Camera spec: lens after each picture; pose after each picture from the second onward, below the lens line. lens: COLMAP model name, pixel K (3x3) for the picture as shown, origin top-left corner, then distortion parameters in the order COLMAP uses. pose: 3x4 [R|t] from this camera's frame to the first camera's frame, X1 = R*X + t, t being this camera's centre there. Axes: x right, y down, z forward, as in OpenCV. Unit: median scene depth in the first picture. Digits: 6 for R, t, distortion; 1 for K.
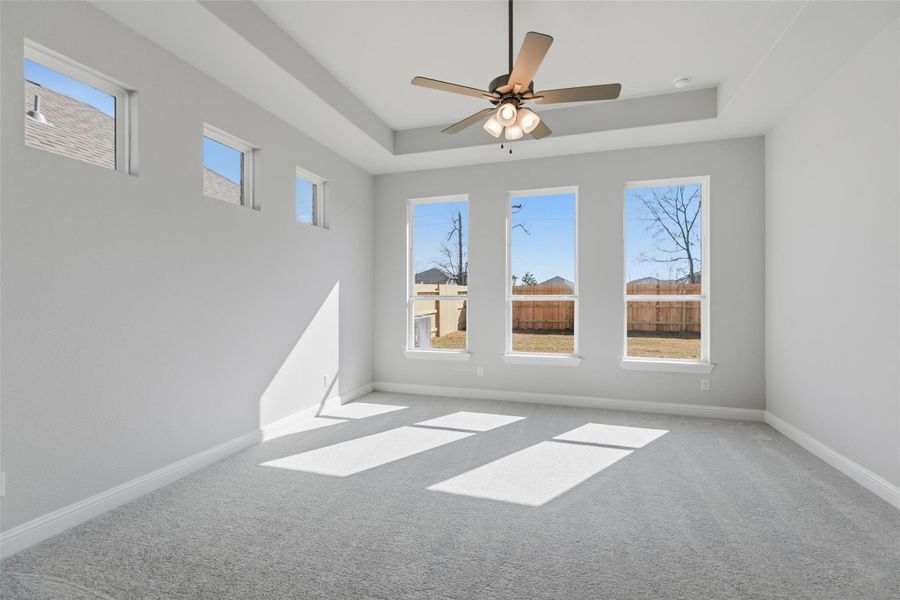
lens RADIAL K [[403.9, 0, 458.6], [0, 403.9, 323.3], [0, 0, 1]] dist [0.003698, 0.000315]
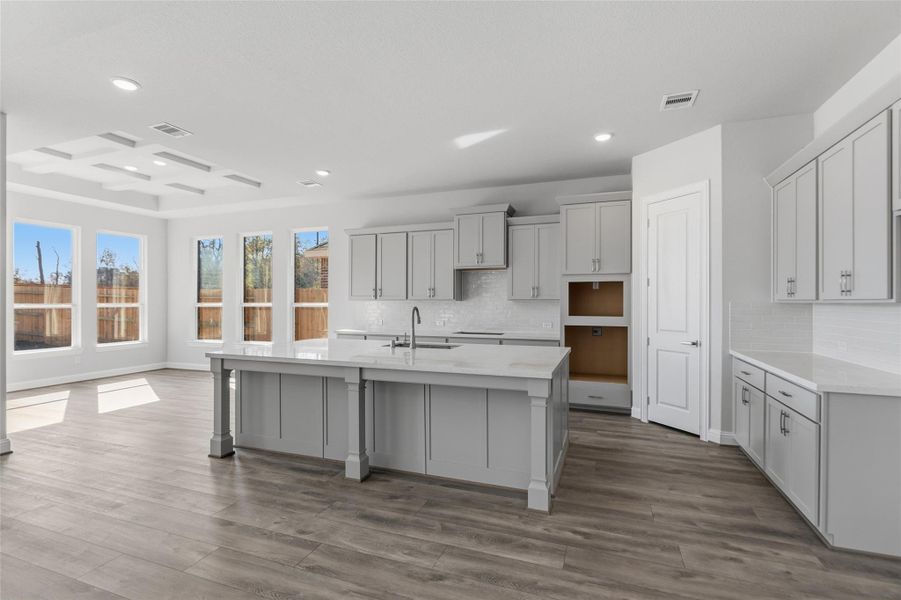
lens RADIAL K [[422.7, 0, 453.7], [0, 422.7, 300.2], [0, 0, 1]] dist [-0.001688, -0.002650]
pose [[0.066385, 0.003471, 0.997788, -1.556298], [0.068510, 0.997618, -0.008029, 0.048756], [-0.995439, 0.068892, 0.065989, -0.931072]]
